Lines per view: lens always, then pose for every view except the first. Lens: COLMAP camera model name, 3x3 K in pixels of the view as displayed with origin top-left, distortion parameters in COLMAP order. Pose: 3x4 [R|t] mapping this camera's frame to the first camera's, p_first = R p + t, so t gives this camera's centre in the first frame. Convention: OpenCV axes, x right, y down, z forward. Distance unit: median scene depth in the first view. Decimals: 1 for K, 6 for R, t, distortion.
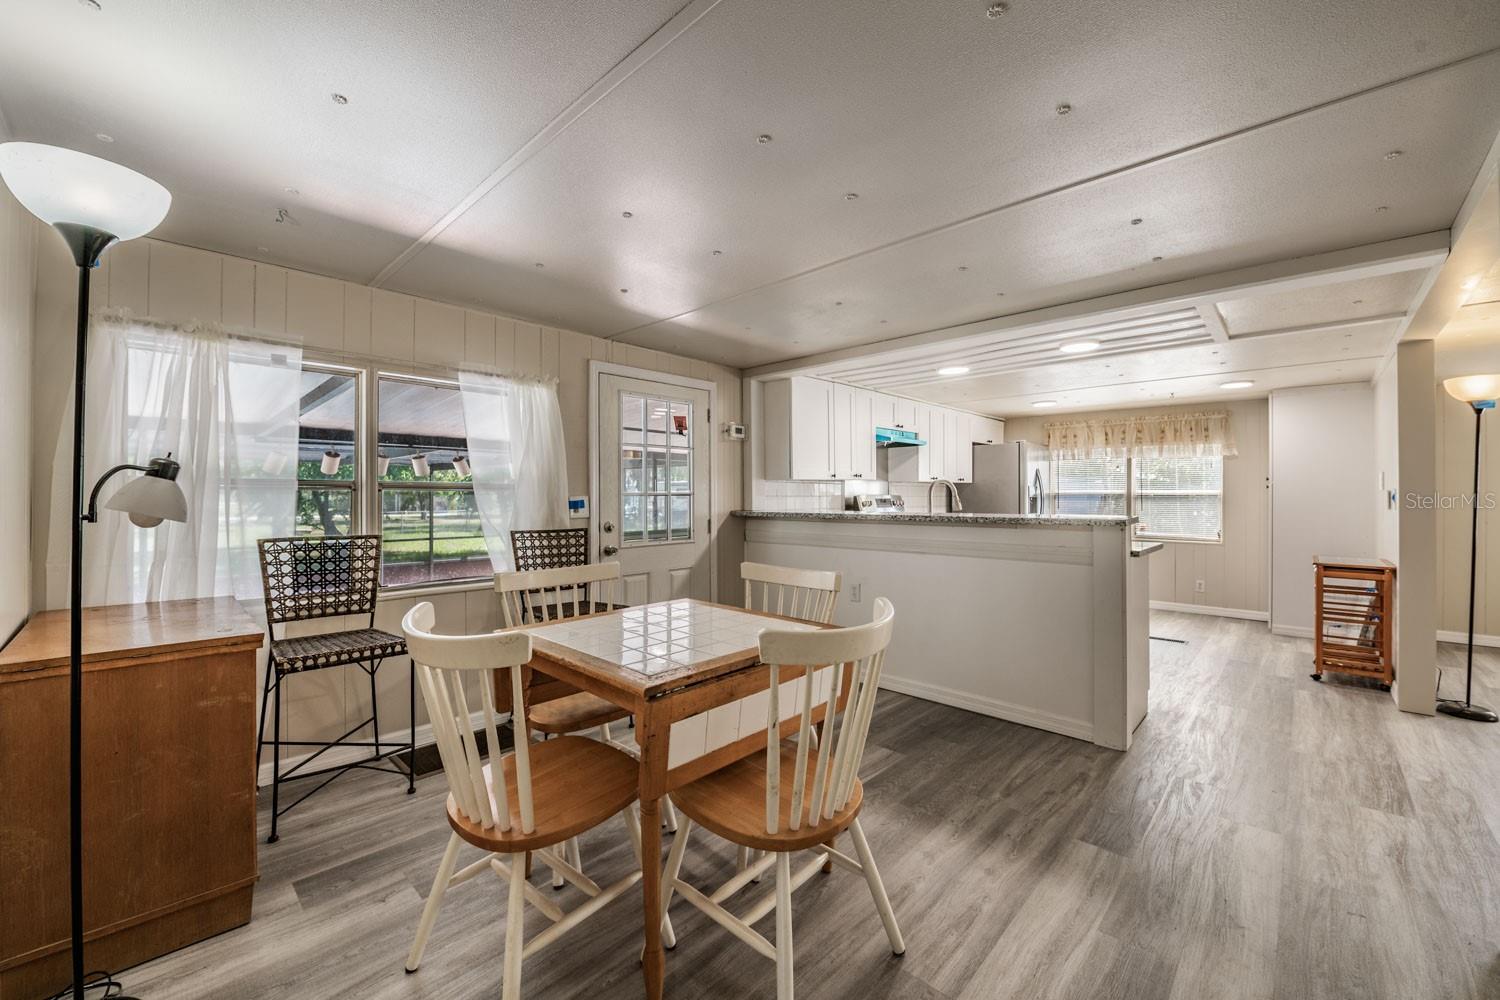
lens RADIAL K [[592.4, 0, 749.4], [0, 592.4, 491.8], [0, 0, 1]] dist [-0.010870, -0.000555]
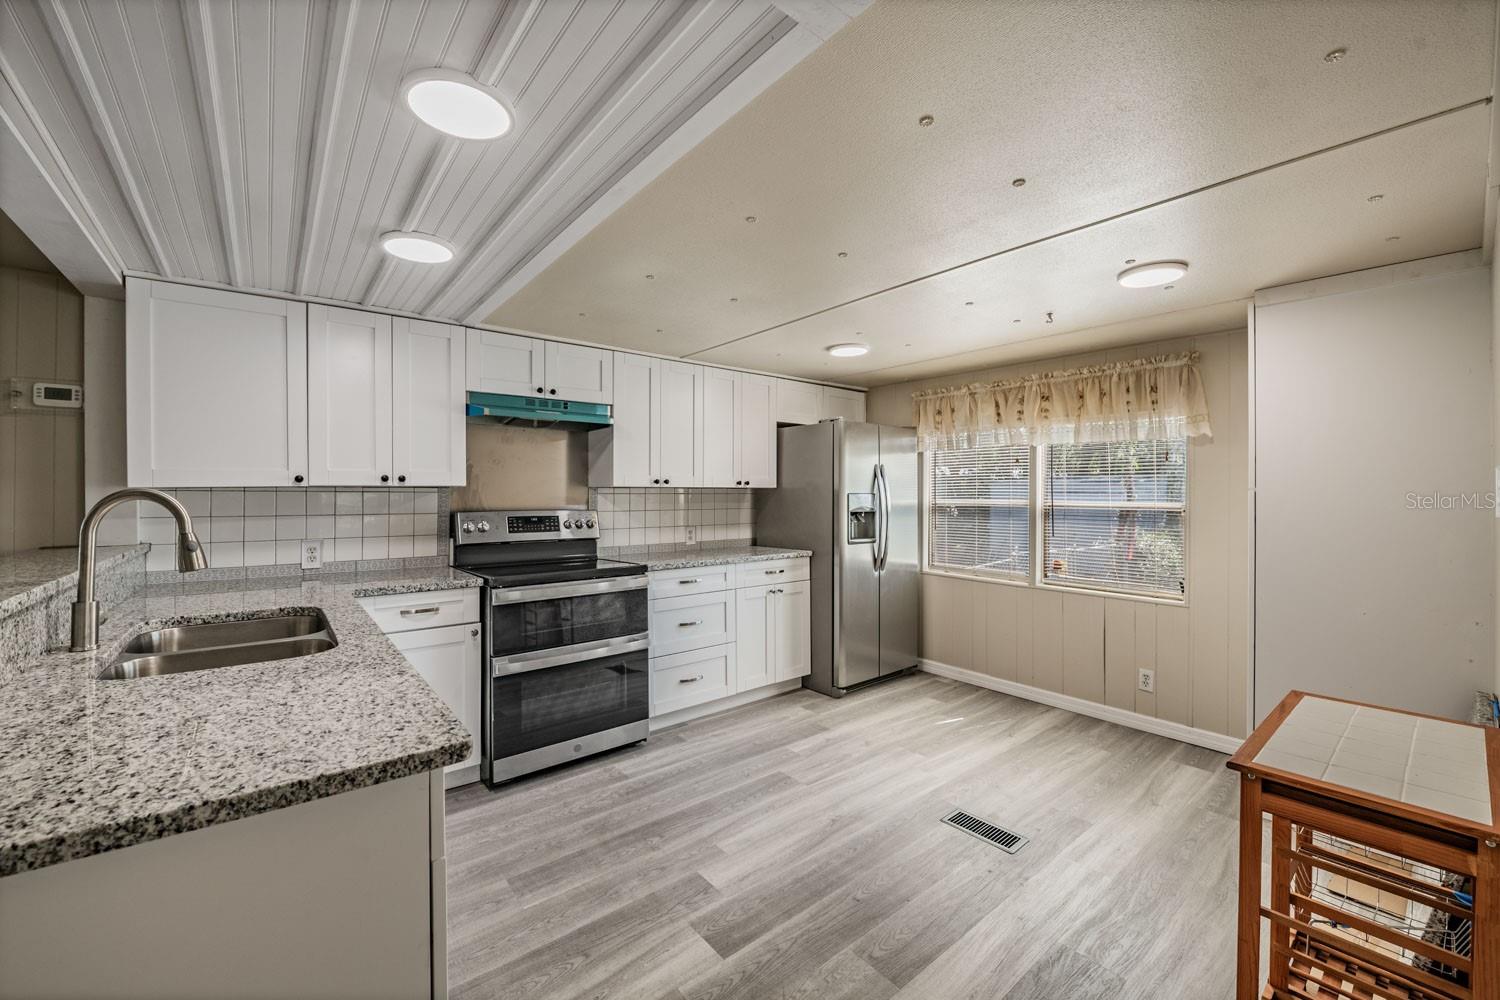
lens RADIAL K [[598.0, 0, 744.5], [0, 598.0, 482.8], [0, 0, 1]] dist [-0.011719, -0.000031]
pose [[0.991590, -0.001846, -0.129404, 0.680124], [-0.000098, 0.999887, -0.015019, -0.018262], [0.129417, 0.014905, 0.991478, 0.595777]]
